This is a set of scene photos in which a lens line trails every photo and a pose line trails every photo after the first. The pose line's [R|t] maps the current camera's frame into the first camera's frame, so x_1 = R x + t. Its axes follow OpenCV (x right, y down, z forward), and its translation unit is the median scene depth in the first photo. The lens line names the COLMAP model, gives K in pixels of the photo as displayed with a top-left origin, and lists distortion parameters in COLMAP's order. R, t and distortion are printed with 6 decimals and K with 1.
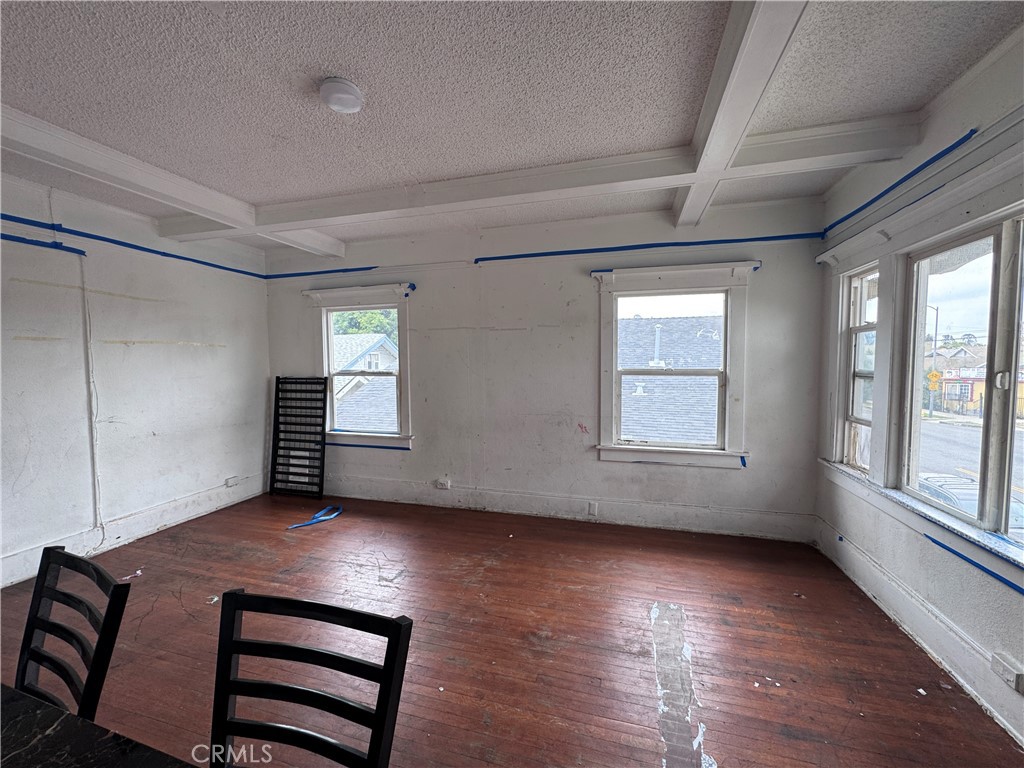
lens RADIAL K [[408.3, 0, 511.9], [0, 408.3, 382.9], [0, 0, 1]] dist [-0.003351, 0.000415]
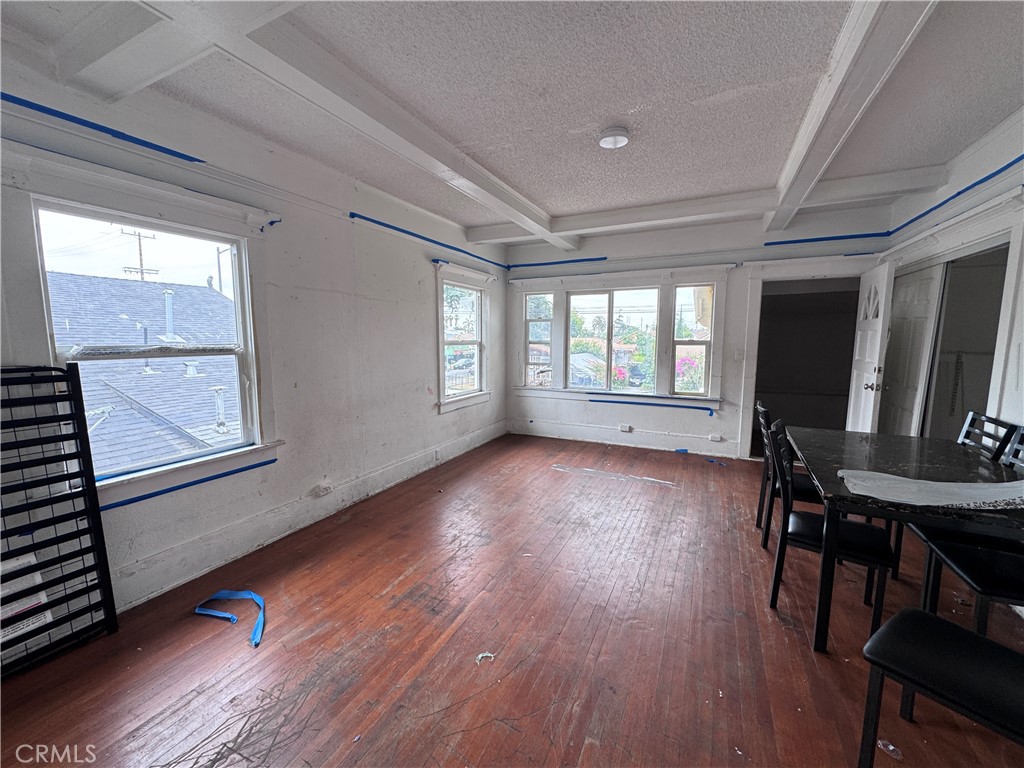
lens RADIAL K [[408.3, 0, 511.9], [0, 408.3, 382.9], [0, 0, 1]] dist [-0.003351, 0.000415]
pose [[0.177562, -0.104183, 0.978579, -0.963677], [0.048804, 0.994089, 0.096979, -0.015703], [-0.982899, 0.030538, 0.181597, 0.560581]]
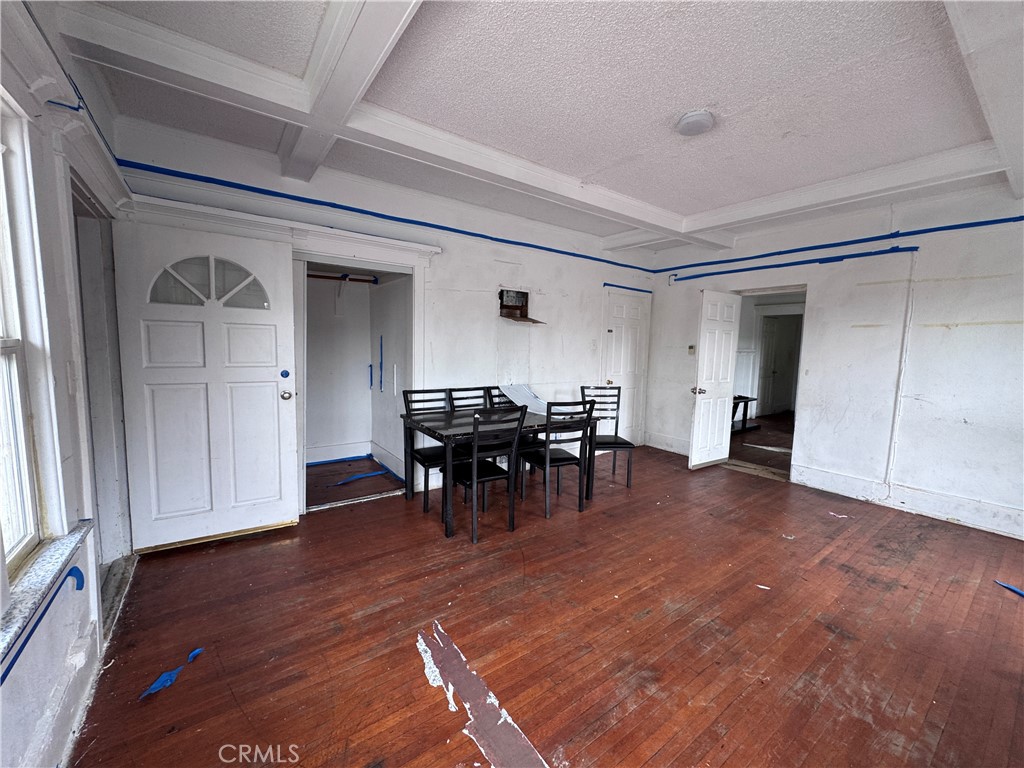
lens RADIAL K [[408.3, 0, 511.9], [0, 408.3, 382.9], [0, 0, 1]] dist [-0.003351, 0.000415]
pose [[-0.615795, 0.068754, -0.784901, 0.486085], [-0.059441, 0.989293, 0.133291, -0.025168], [0.785661, 0.128735, -0.605114, 0.713829]]
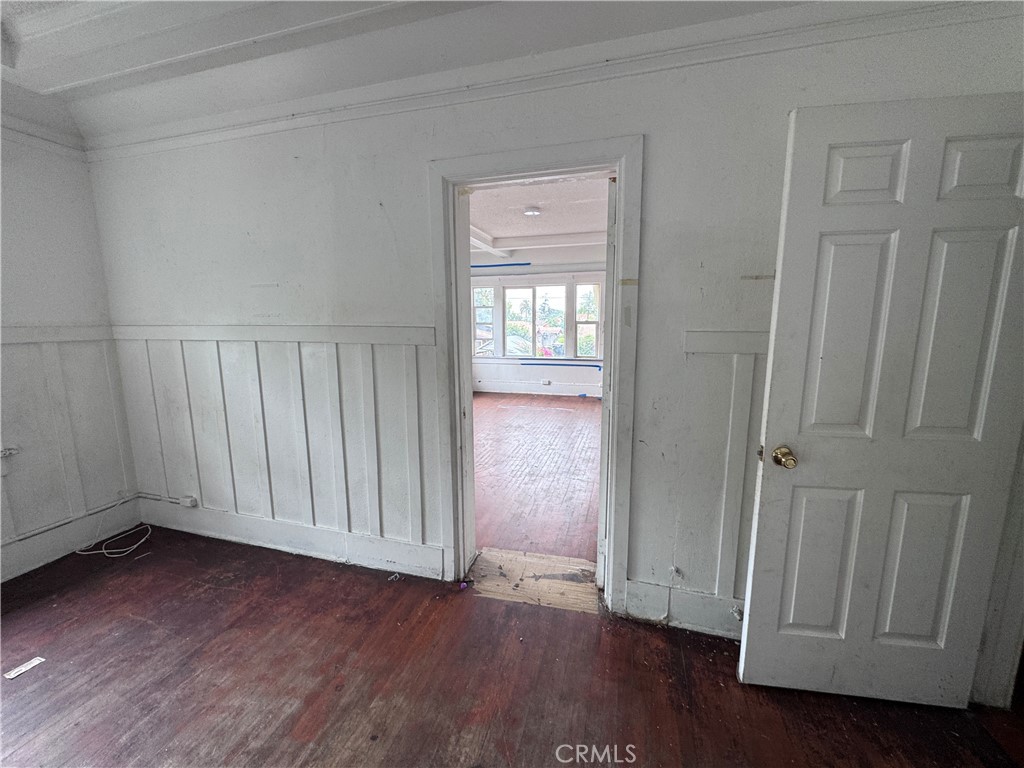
lens RADIAL K [[408.3, 0, 511.9], [0, 408.3, 382.9], [0, 0, 1]] dist [-0.003351, 0.000415]
pose [[0.003497, -0.145479, 0.989355, -1.576451], [0.056632, 0.987802, 0.145050, -0.006968], [-0.998389, 0.055522, 0.011693, 0.582614]]
